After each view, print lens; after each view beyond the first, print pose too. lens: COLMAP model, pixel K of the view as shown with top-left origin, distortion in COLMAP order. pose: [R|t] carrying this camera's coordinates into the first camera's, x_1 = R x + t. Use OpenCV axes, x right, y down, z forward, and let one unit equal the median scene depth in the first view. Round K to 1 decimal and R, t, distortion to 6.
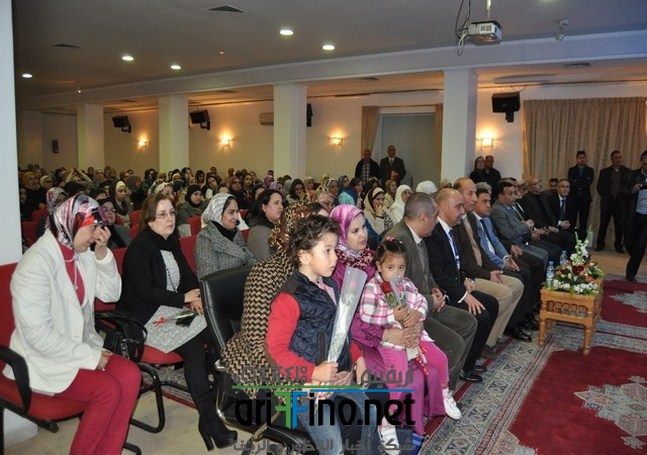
lens RADIAL K [[523.4, 0, 323.2], [0, 523.4, 227.6], [0, 0, 1]] dist [-0.085102, 0.034142]
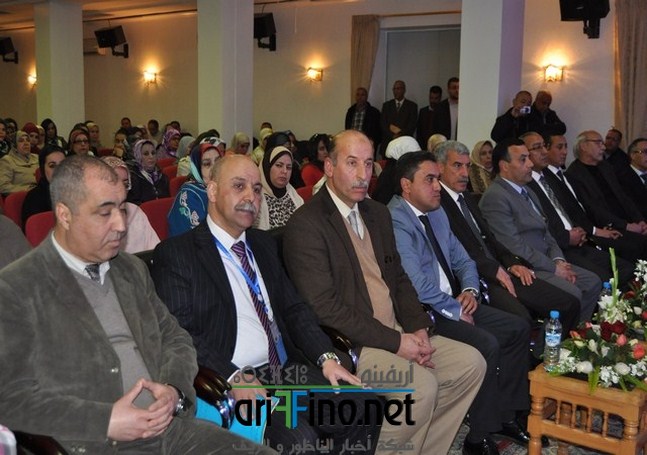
lens RADIAL K [[774.6, 0, 317.7], [0, 774.6, 229.6], [0, 0, 1]] dist [-0.055740, 0.000000]
pose [[0.998815, 0.006102, -0.048282, 0.093580], [-0.004799, 0.999622, 0.027062, -0.008755], [0.048429, -0.026798, 0.998467, 0.109087]]
